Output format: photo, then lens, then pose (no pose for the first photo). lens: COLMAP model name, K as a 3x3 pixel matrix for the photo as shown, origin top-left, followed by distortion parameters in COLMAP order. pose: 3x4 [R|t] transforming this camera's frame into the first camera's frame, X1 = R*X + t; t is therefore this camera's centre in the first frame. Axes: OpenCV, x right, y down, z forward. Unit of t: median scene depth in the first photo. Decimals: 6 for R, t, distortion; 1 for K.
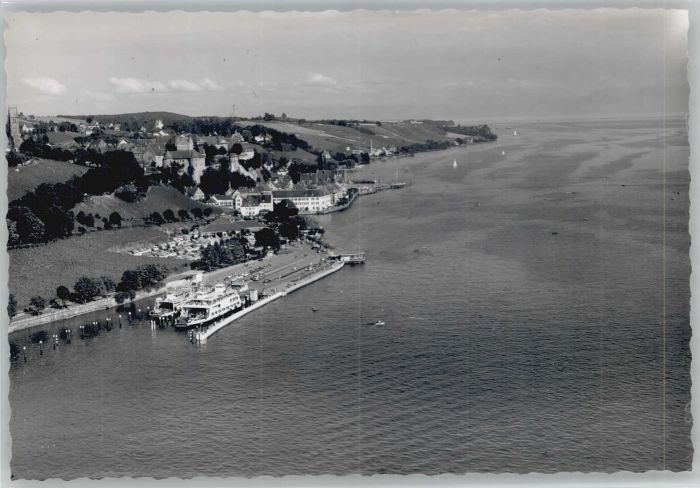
lens RADIAL K [[1002.7, 0, 350.3], [0, 1002.7, 248.4], [0, 0, 1]] dist [-0.005604, 0.000000]
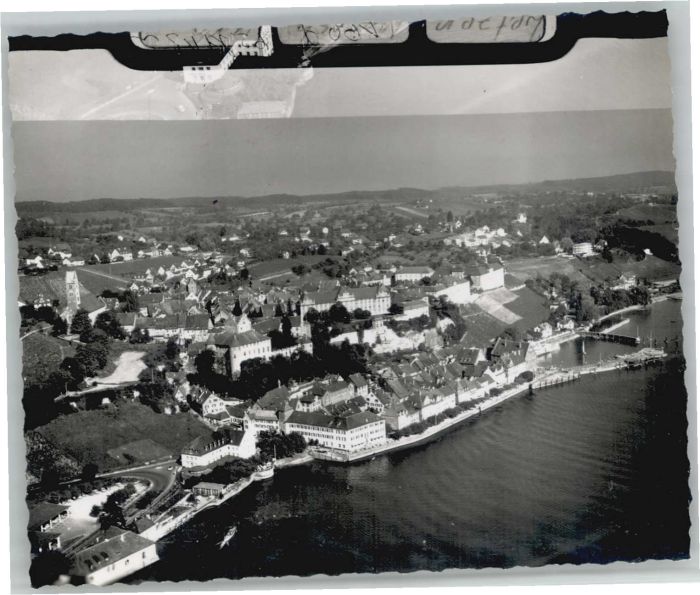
lens RADIAL K [[862.6, 0, 372.8], [0, 862.6, 298.9], [0, 0, 1]] dist [0.106842, 0.000000]
pose [[0.838973, 0.046519, -0.542182, 0.278714], [-0.033638, 0.998867, 0.033651, -0.154105], [0.543133, -0.009994, 0.839587, 0.543157]]
